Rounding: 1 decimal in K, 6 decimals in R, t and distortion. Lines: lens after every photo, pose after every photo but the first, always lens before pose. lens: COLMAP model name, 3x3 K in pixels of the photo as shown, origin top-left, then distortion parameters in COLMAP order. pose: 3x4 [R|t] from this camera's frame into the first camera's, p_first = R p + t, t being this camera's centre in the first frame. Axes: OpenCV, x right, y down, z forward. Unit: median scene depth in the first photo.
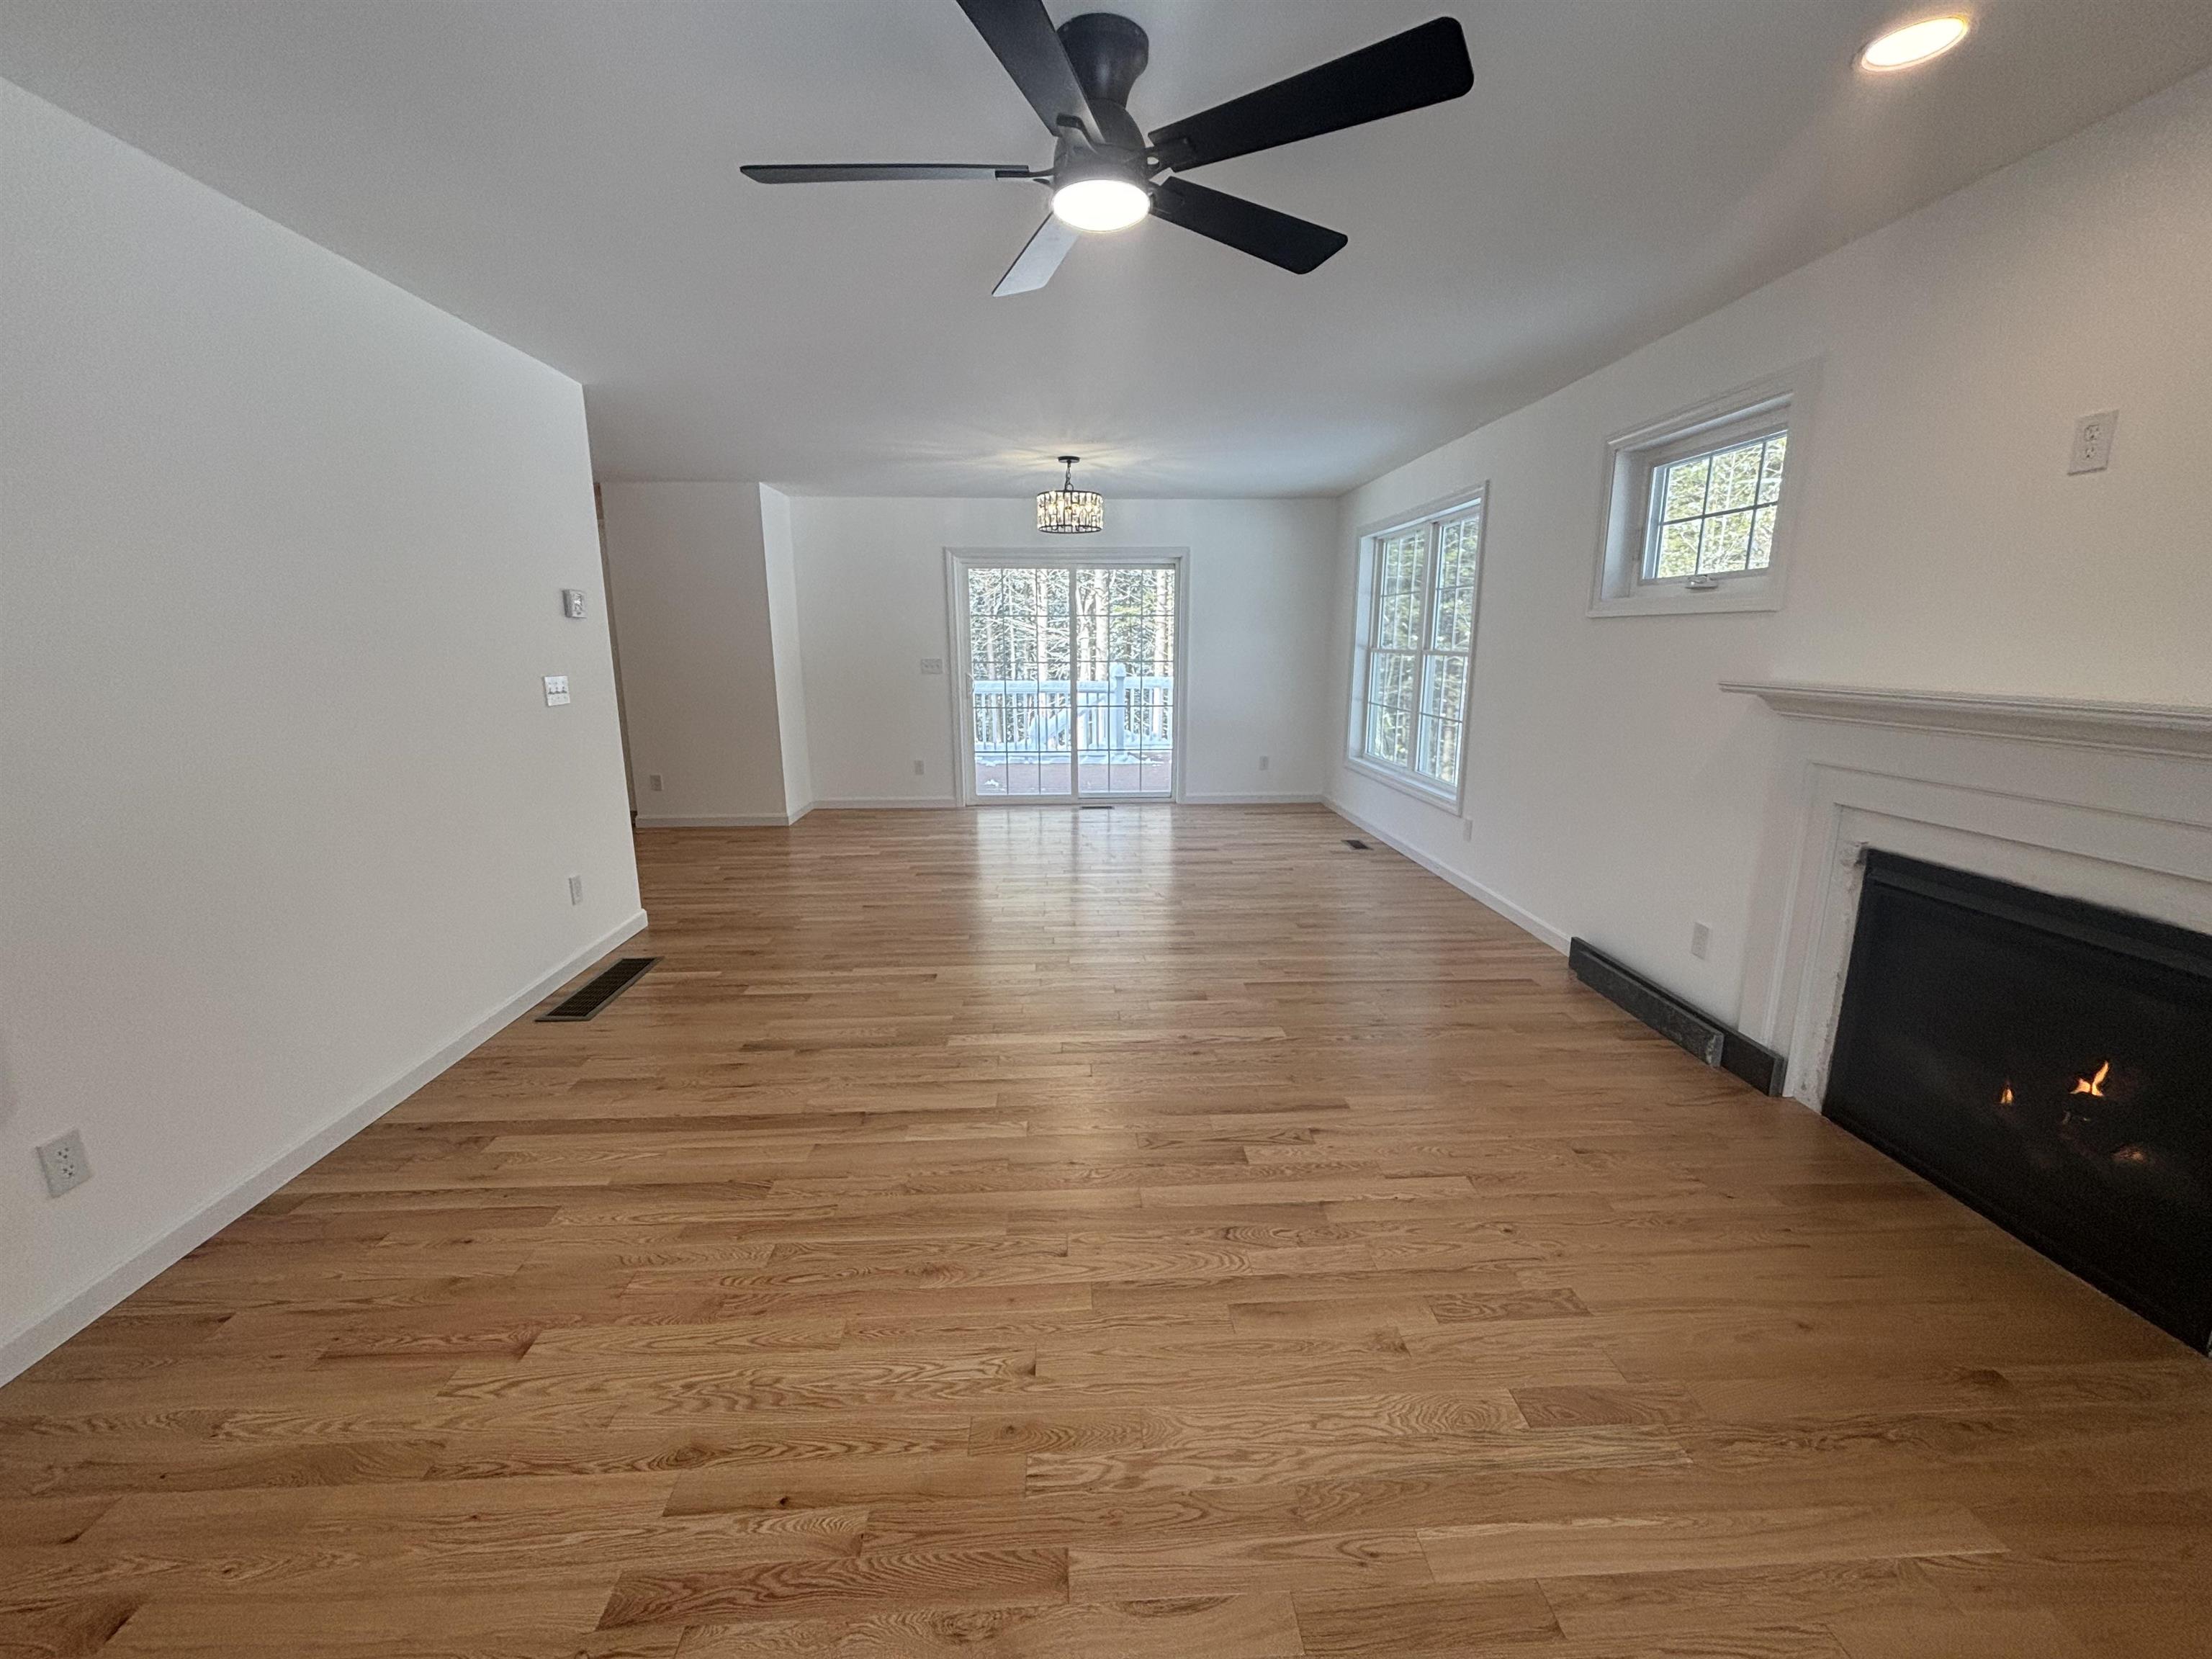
lens RADIAL K [[896.2, 0, 1102.4], [0, 896.2, 832.1], [0, 0, 1]] dist [-0.000861, -0.000052]
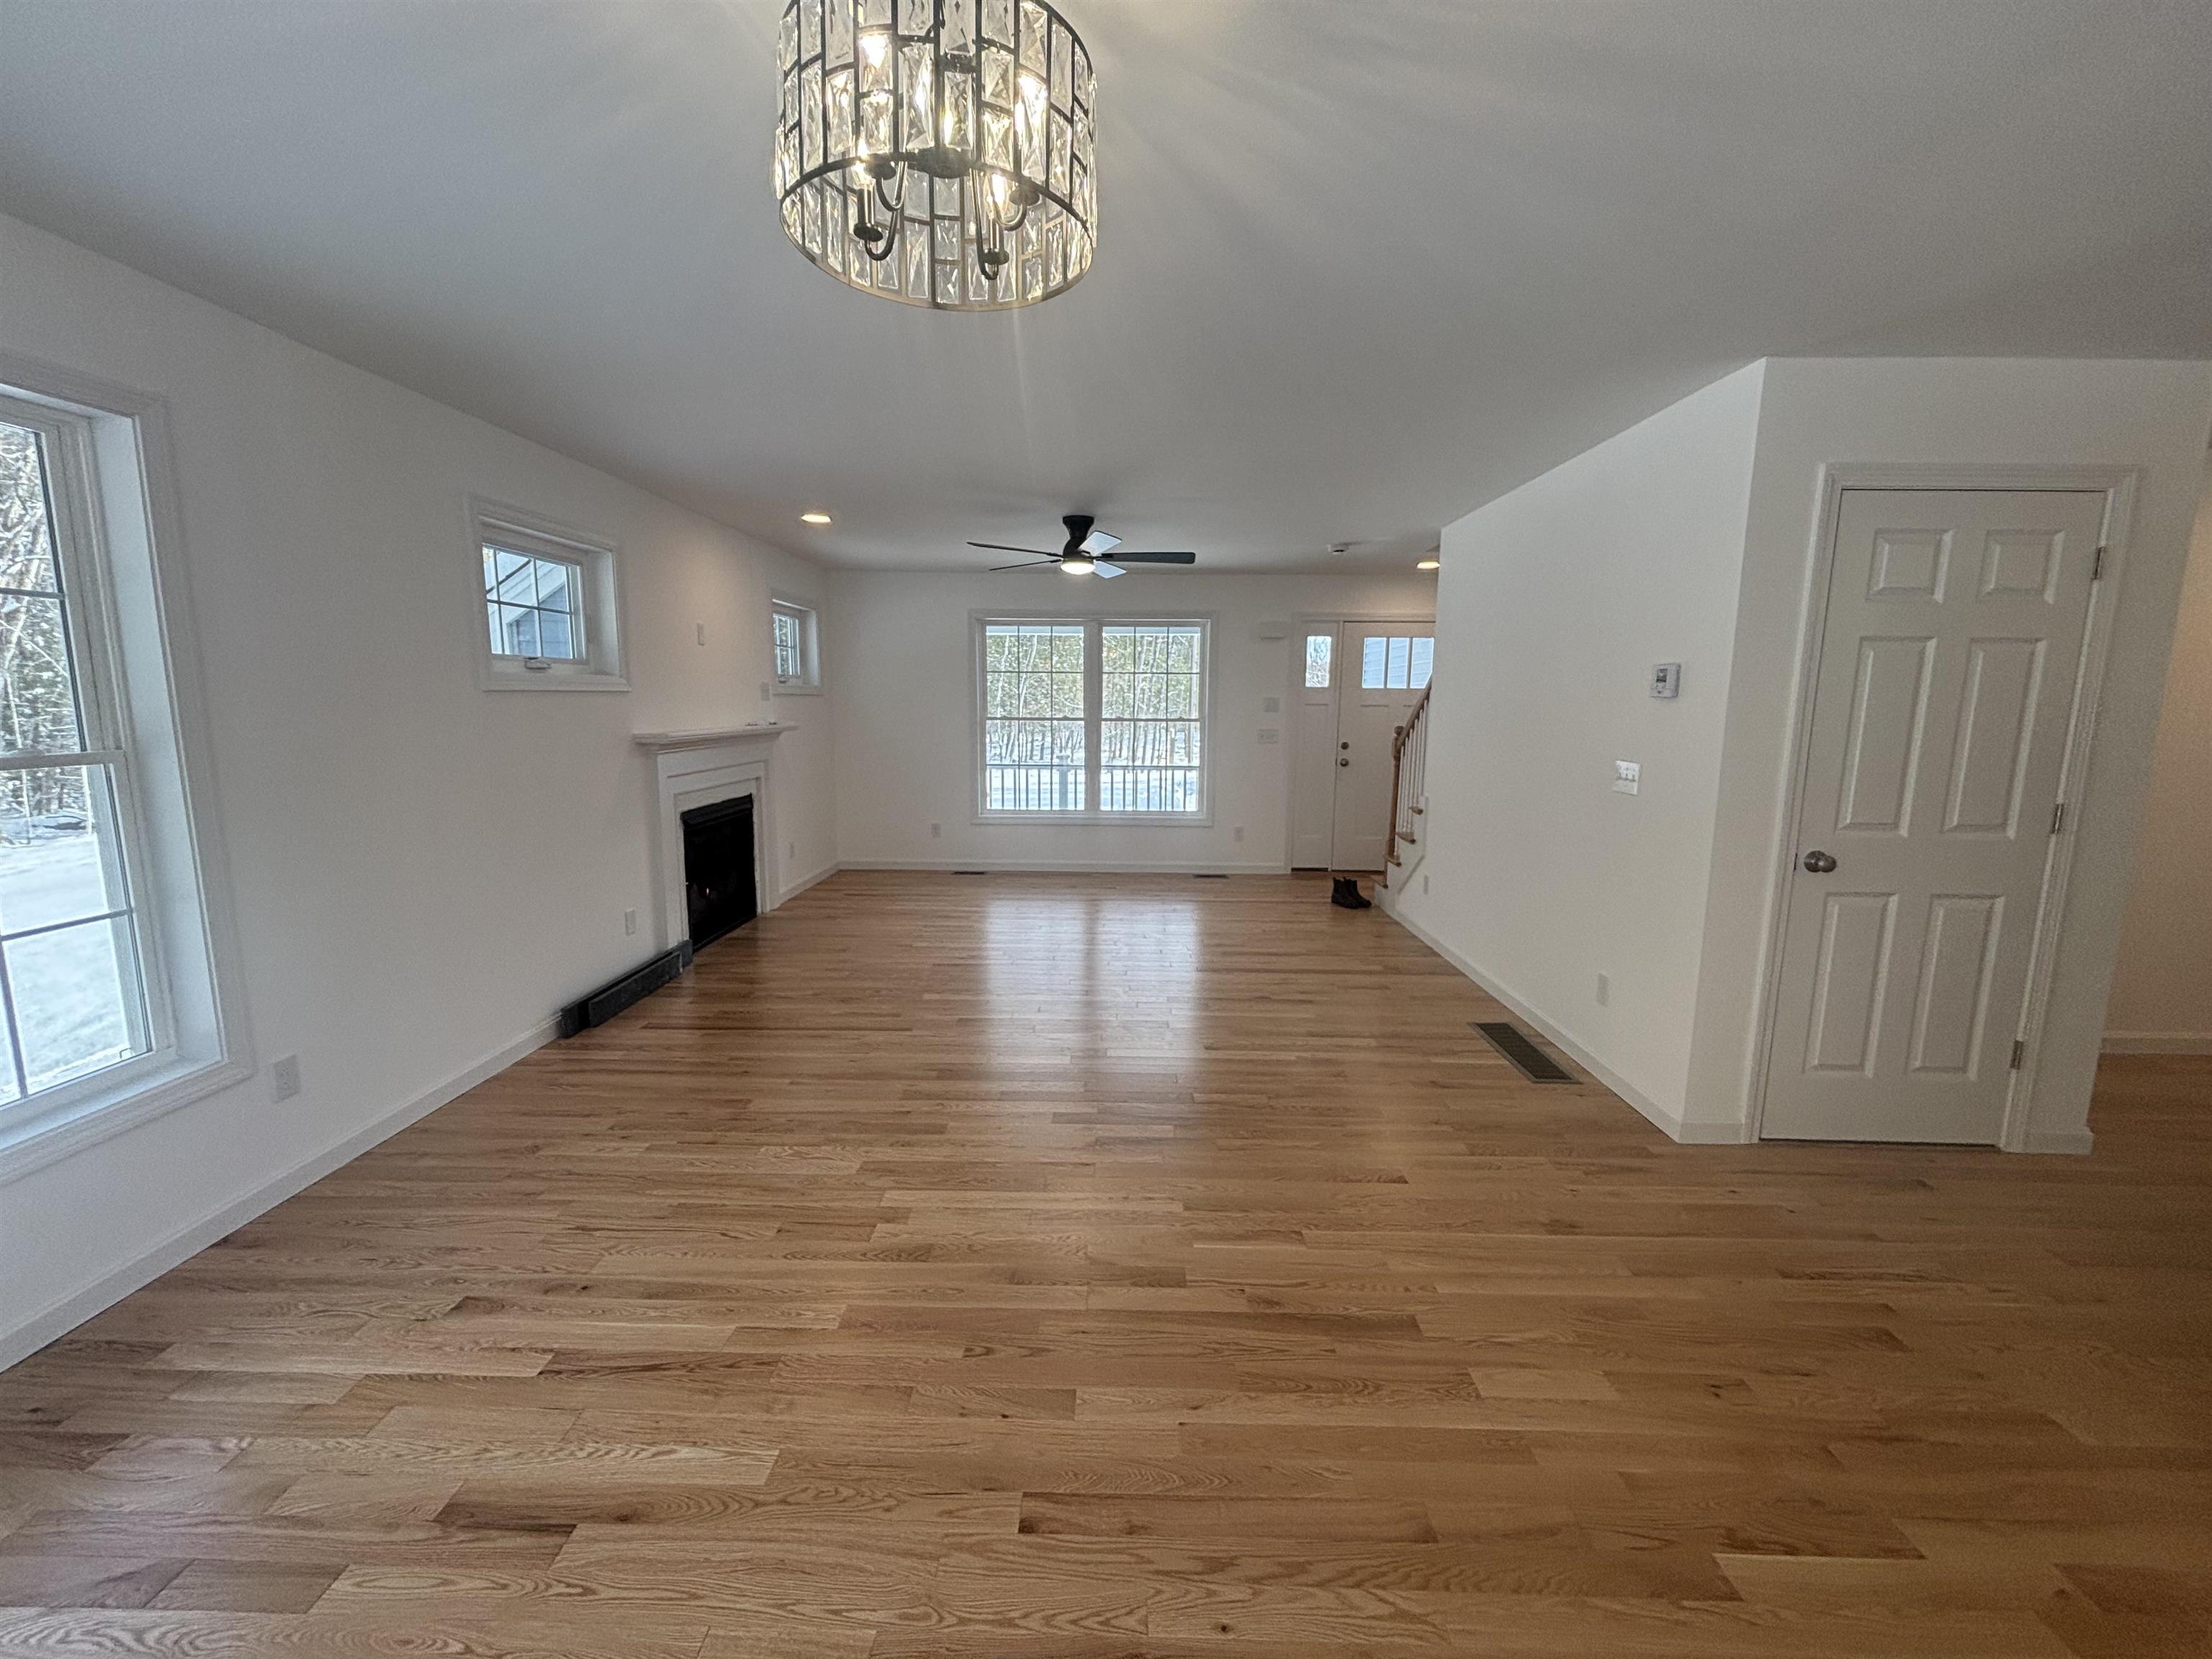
lens RADIAL K [[896.2, 0, 1102.4], [0, 896.2, 832.1], [0, 0, 1]] dist [-0.000861, -0.000052]
pose [[-0.997594, -0.017036, 0.067198, -0.139493], [0.007996, 0.934591, 0.355635, -0.441921], [-0.068861, 0.355317, -0.932206, 1.936734]]
